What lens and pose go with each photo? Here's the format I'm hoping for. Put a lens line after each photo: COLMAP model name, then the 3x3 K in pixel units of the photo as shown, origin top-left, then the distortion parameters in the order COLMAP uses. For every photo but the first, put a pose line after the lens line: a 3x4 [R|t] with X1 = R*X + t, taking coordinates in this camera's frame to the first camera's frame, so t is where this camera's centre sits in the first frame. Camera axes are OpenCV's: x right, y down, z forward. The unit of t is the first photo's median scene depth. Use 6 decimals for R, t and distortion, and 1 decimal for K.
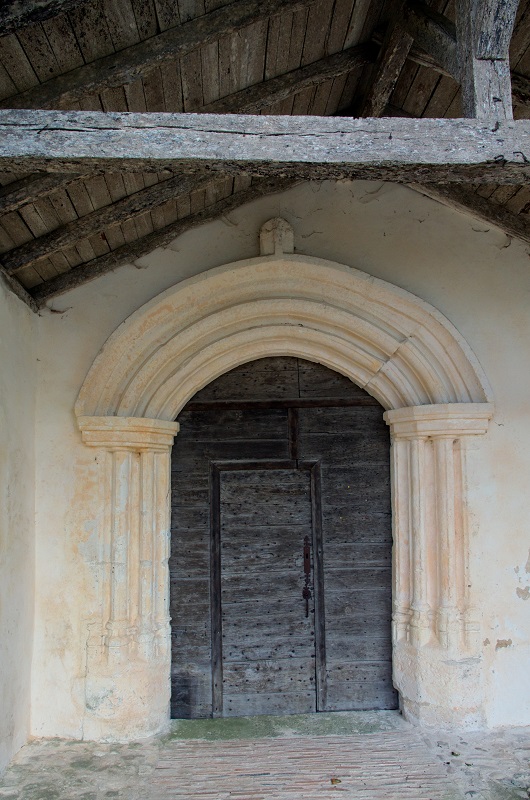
lens RADIAL K [[587.4, 0, 249.6], [0, 587.4, 417.3], [0, 0, 1]] dist [-0.088789, 0.008082]
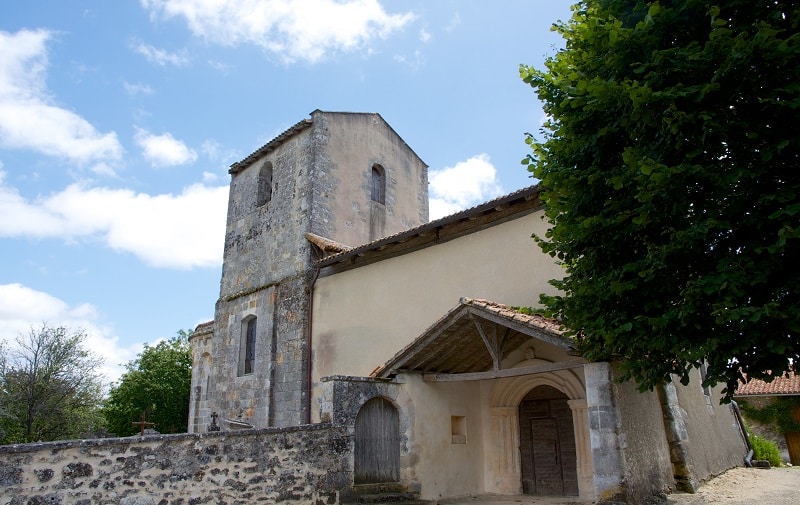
lens RADIAL K [[553.0, 0, 396.0], [0, 553.0, 250.0], [0, 0, 1]] dist [-0.093171, 0.002991]
pose [[0.688589, -0.225477, -0.689206, 1.895727], [0.087430, 0.969312, -0.229763, -0.219979], [0.719861, 0.097955, 0.687171, -1.920522]]
